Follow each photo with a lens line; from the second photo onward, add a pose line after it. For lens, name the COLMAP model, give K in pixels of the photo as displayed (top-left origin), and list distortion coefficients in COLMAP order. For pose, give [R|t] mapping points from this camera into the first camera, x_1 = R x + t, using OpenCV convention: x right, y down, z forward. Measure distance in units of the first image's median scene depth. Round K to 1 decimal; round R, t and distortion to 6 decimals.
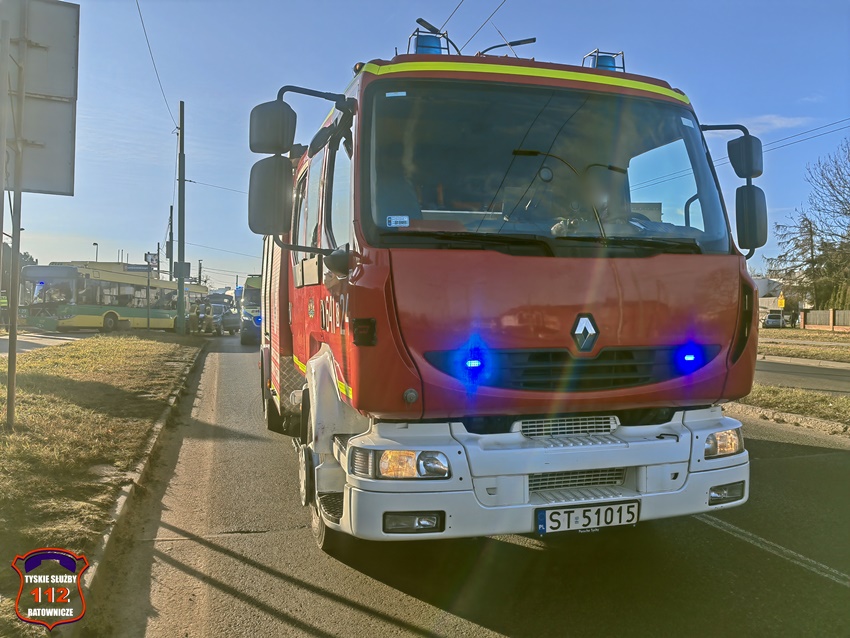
lens RADIAL K [[670.7, 0, 425.0], [0, 670.7, 319.0], [0, 0, 1]] dist [0.008511, 0.001838]
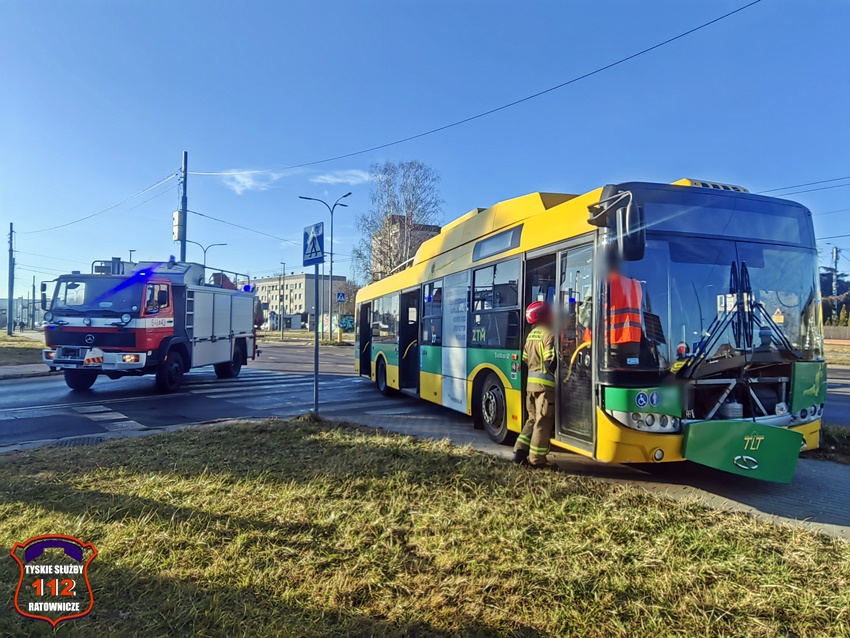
lens RADIAL K [[539.9, 0, 425.0], [0, 539.9, 319.0], [0, 0, 1]] dist [-0.043509, 0.061082]
pose [[0.896137, -0.001891, 0.443773, -0.732437], [0.004058, 0.999984, -0.003935, -0.036397], [-0.443758, 0.005327, 0.896131, 0.875303]]
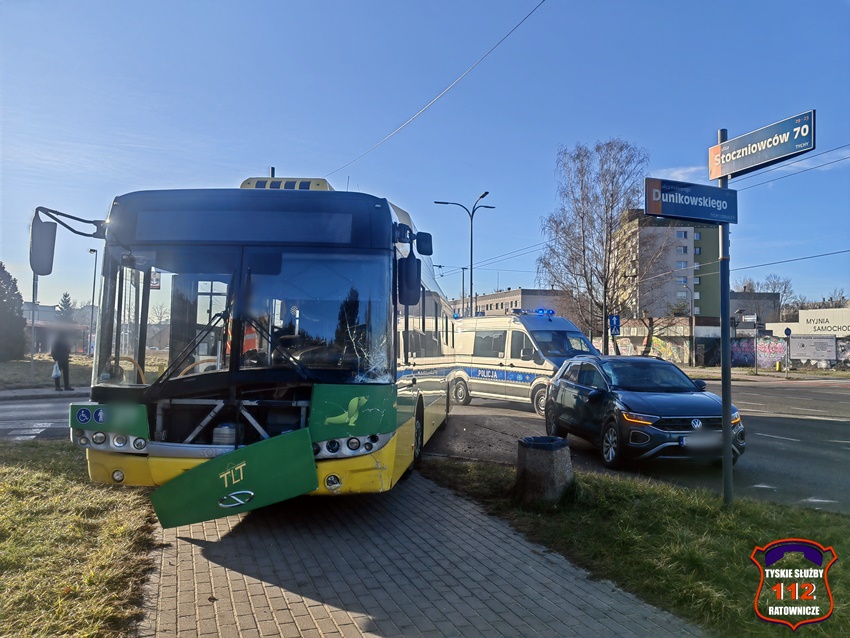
lens RADIAL K [[670.7, 0, 425.0], [0, 670.7, 319.0], [0, 0, 1]] dist [0.008511, 0.001838]
pose [[0.998543, -0.003815, 0.053821, -0.514066], [0.006217, 0.998988, -0.044546, -0.031647], [-0.053597, 0.044816, 0.997556, 0.787117]]
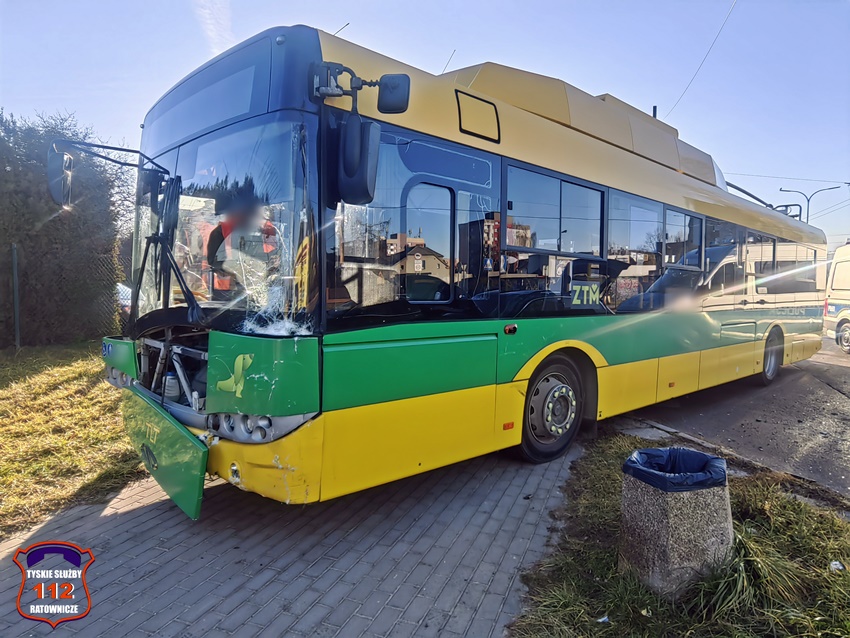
lens RADIAL K [[539.9, 0, 425.0], [0, 539.9, 319.0], [0, 0, 1]] dist [-0.043509, 0.061082]
pose [[0.778656, 0.027527, -0.626847, -0.434957], [0.010103, 0.998358, 0.056392, -0.029762], [0.627370, -0.050243, 0.777099, 0.925691]]
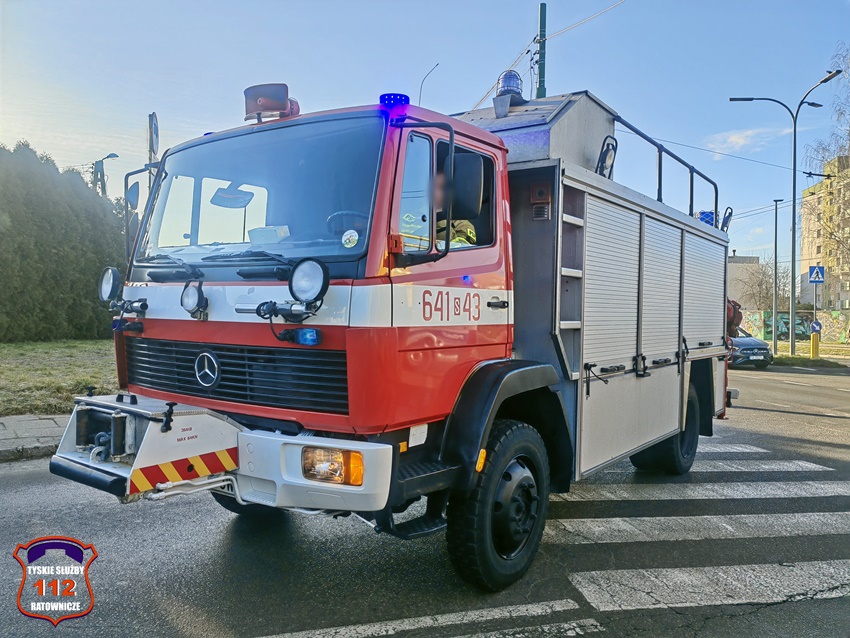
lens RADIAL K [[670.7, 0, 425.0], [0, 670.7, 319.0], [0, 0, 1]] dist [0.008511, 0.001838]
pose [[0.991692, -0.005499, -0.128515, -0.722086], [0.004413, 0.999952, -0.008738, -0.032438], [0.128557, 0.008099, 0.991669, 1.228314]]
